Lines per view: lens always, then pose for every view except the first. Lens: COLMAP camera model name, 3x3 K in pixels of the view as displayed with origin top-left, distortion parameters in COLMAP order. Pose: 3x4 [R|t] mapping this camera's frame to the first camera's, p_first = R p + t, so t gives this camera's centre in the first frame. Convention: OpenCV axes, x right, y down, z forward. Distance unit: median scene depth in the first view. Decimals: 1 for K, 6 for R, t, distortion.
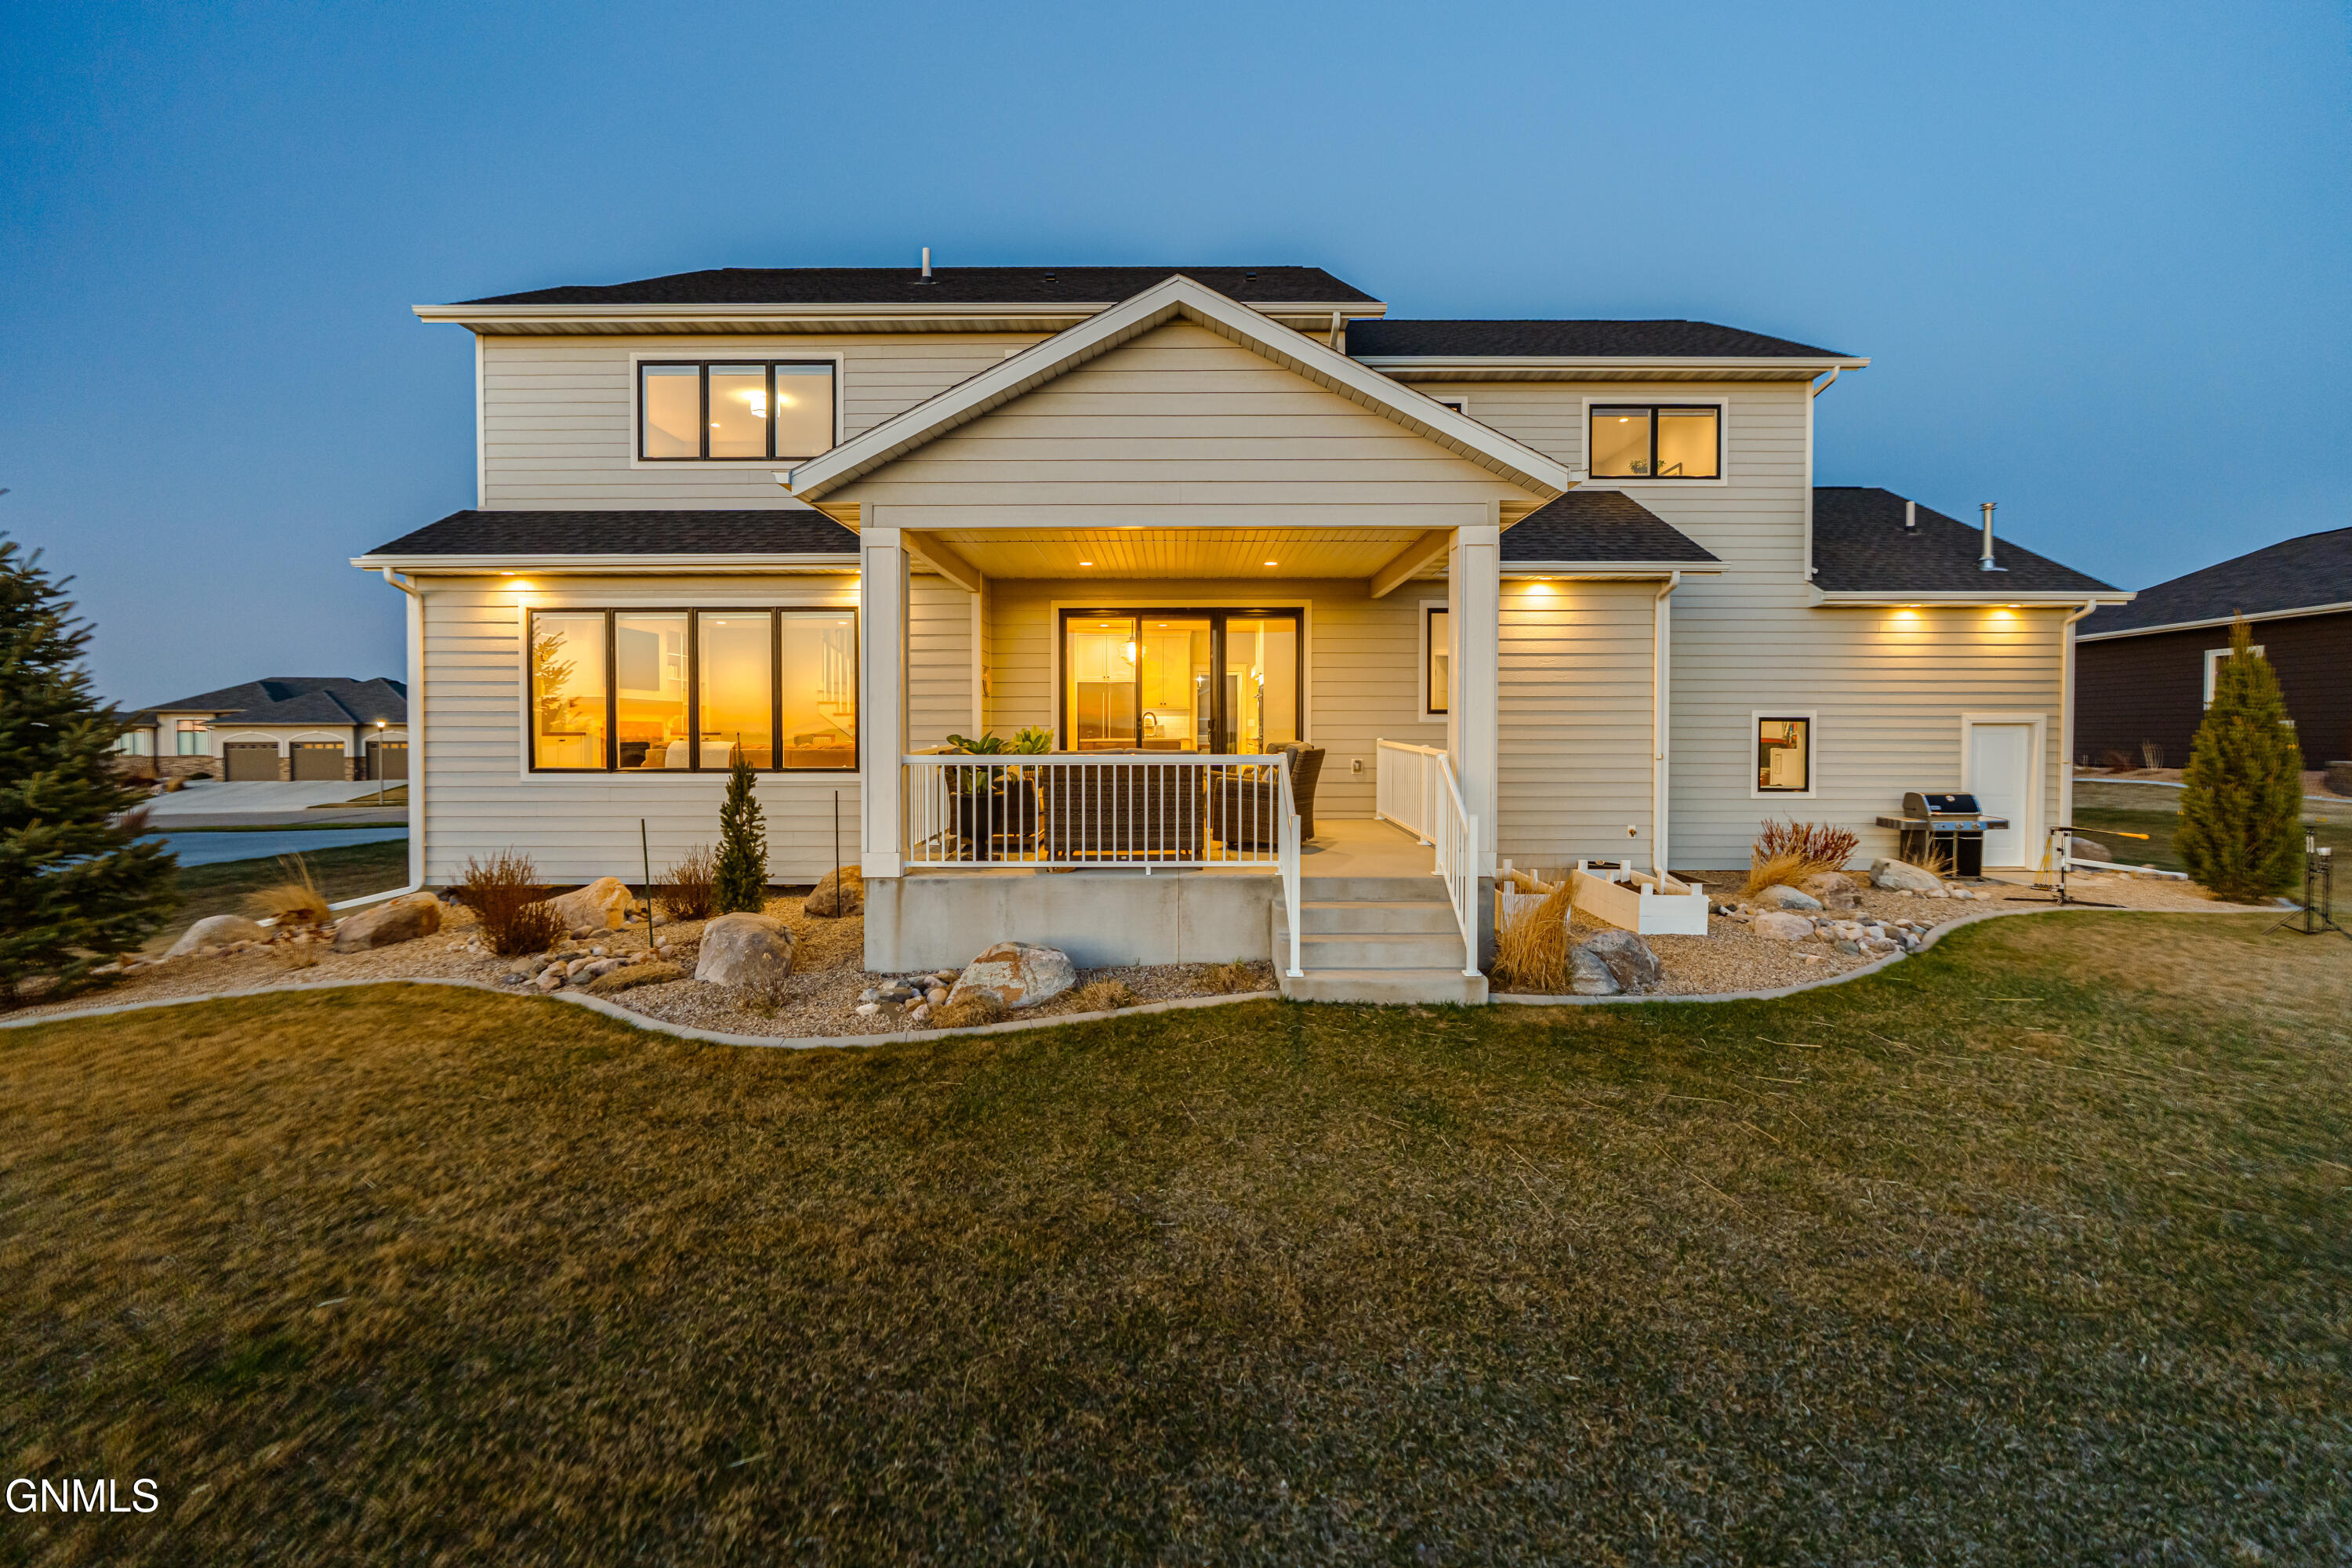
lens RADIAL K [[1068.0, 0, 1175.7], [0, 1068.0, 734.4], [0, 0, 1]] dist [-0.010648, -0.000063]
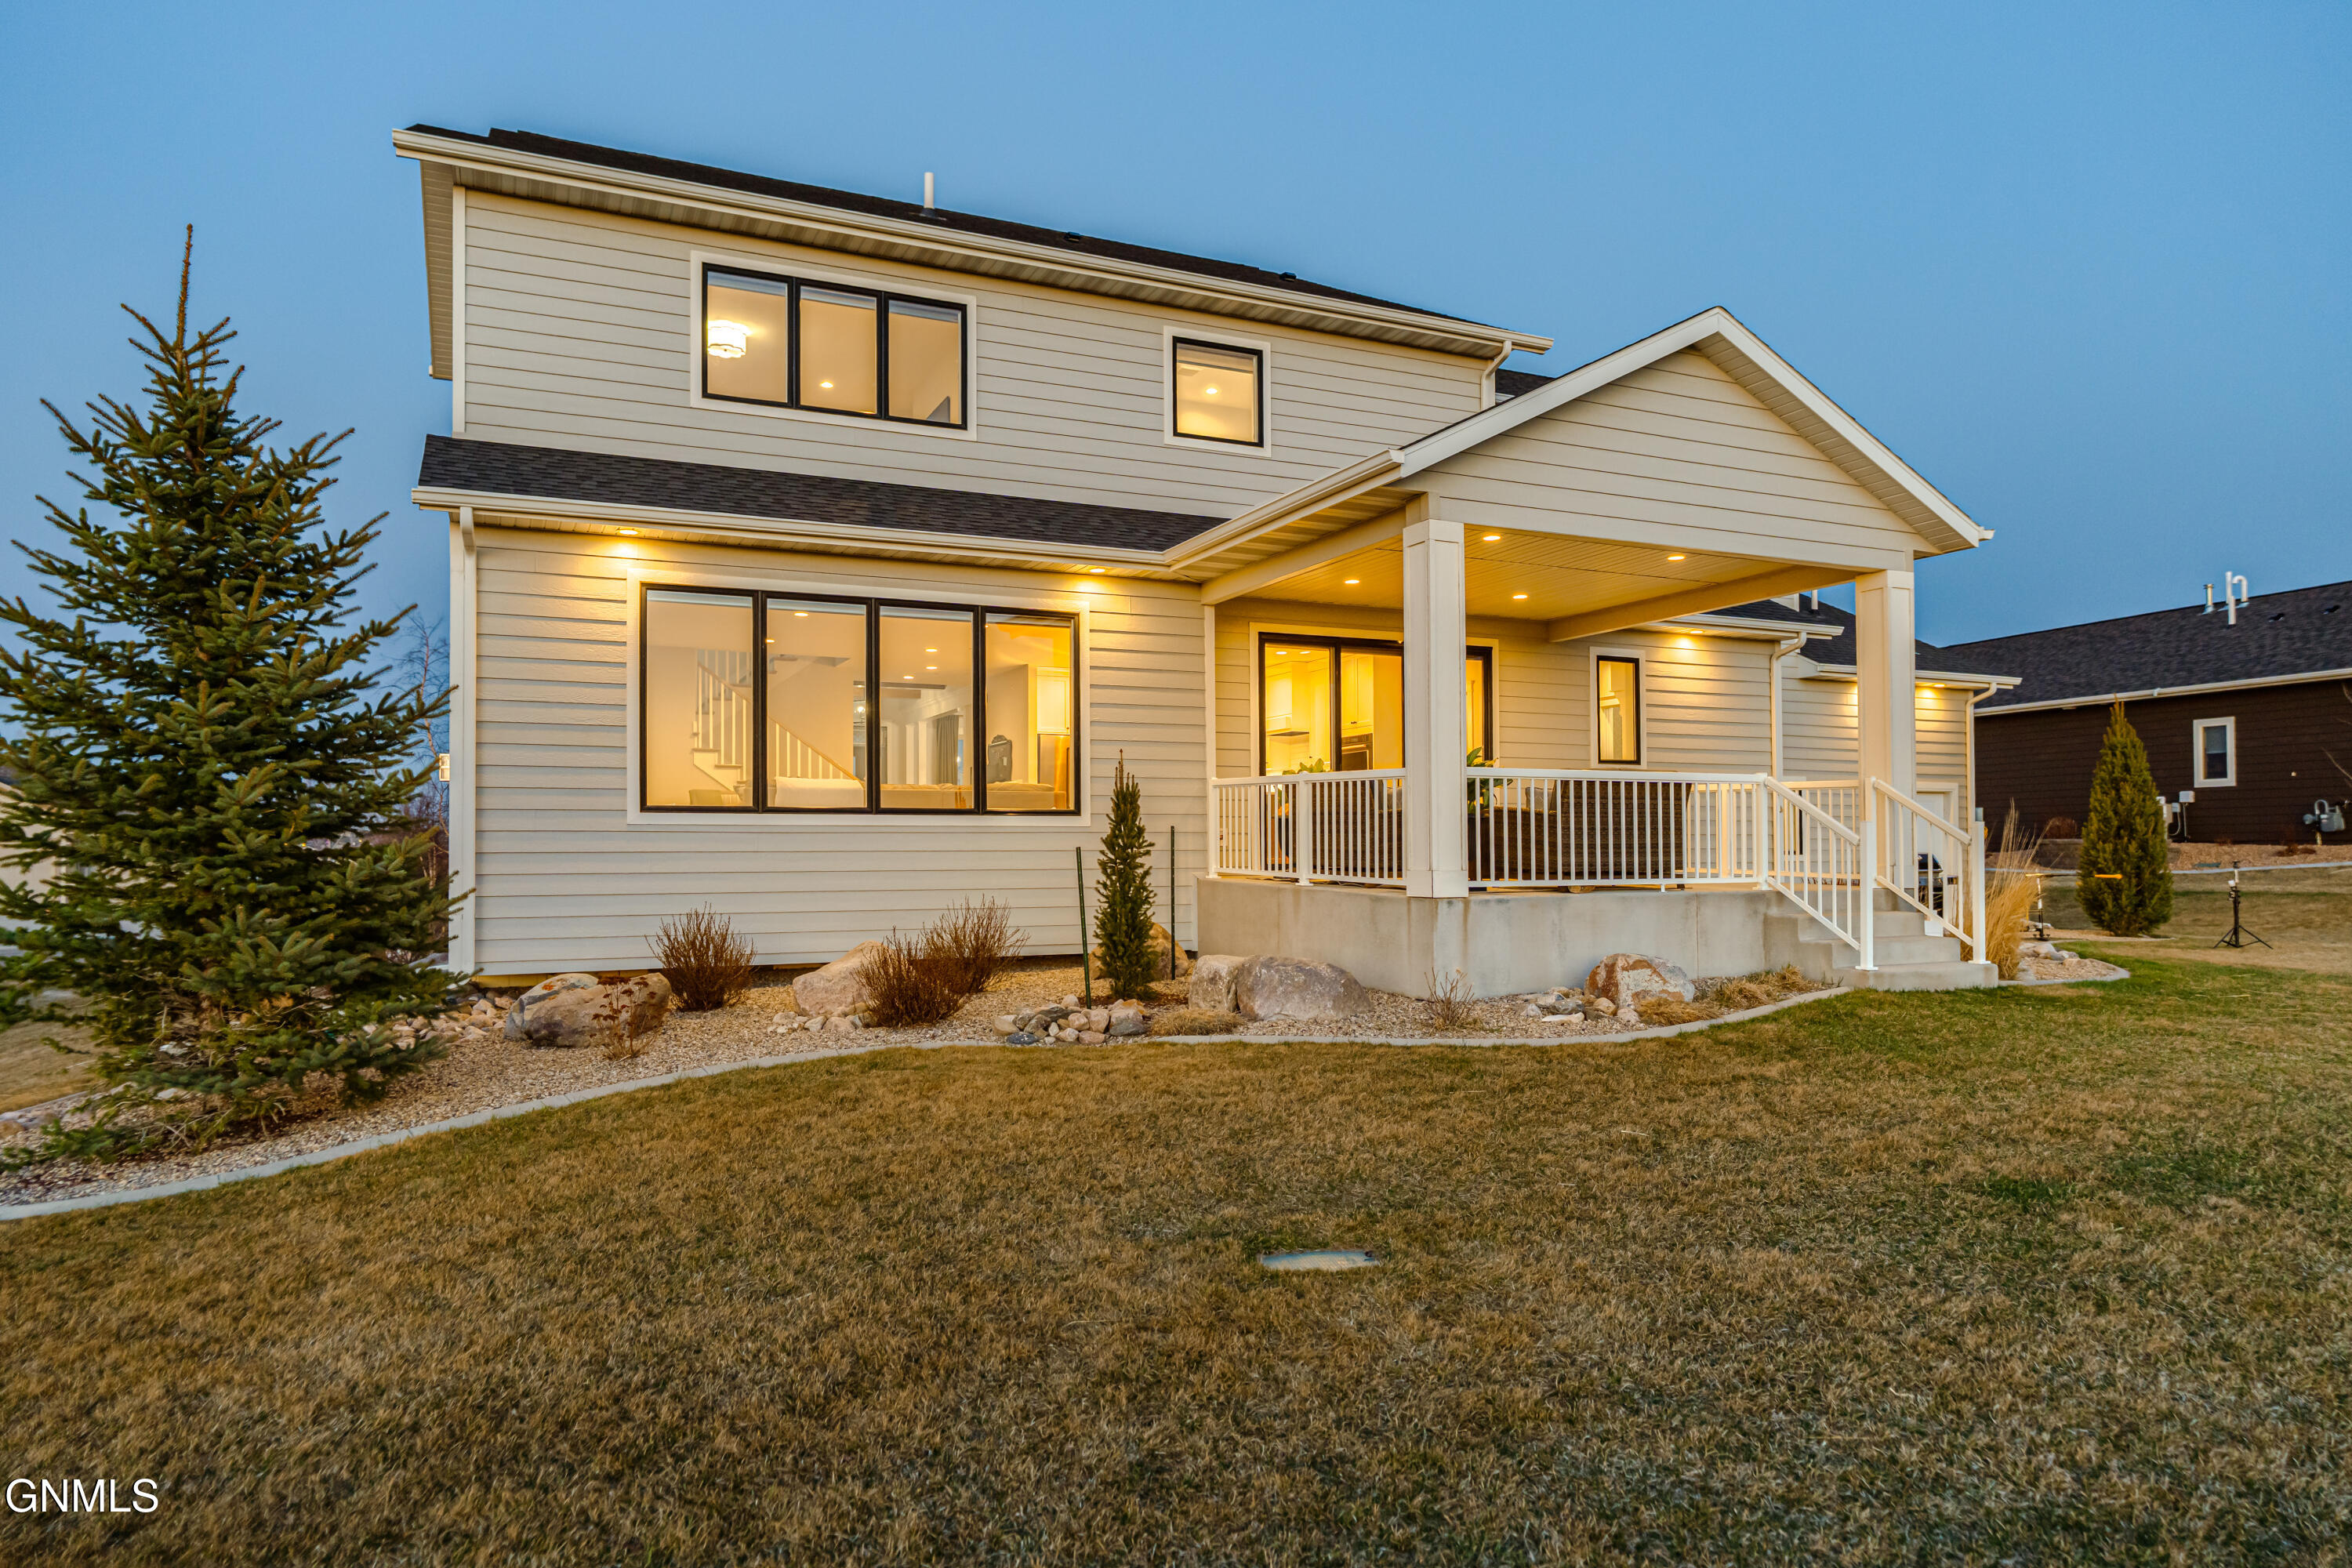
lens RADIAL K [[1405.7, 0, 1181.8], [0, 1405.7, 783.4], [0, 0, 1]] dist [-0.002070, -0.001588]
pose [[0.909868, 0.018349, 0.414492, -0.666506], [0.002473, 0.998764, -0.049644, 0.064218], [-0.414891, 0.046195, 0.908698, -0.006222]]
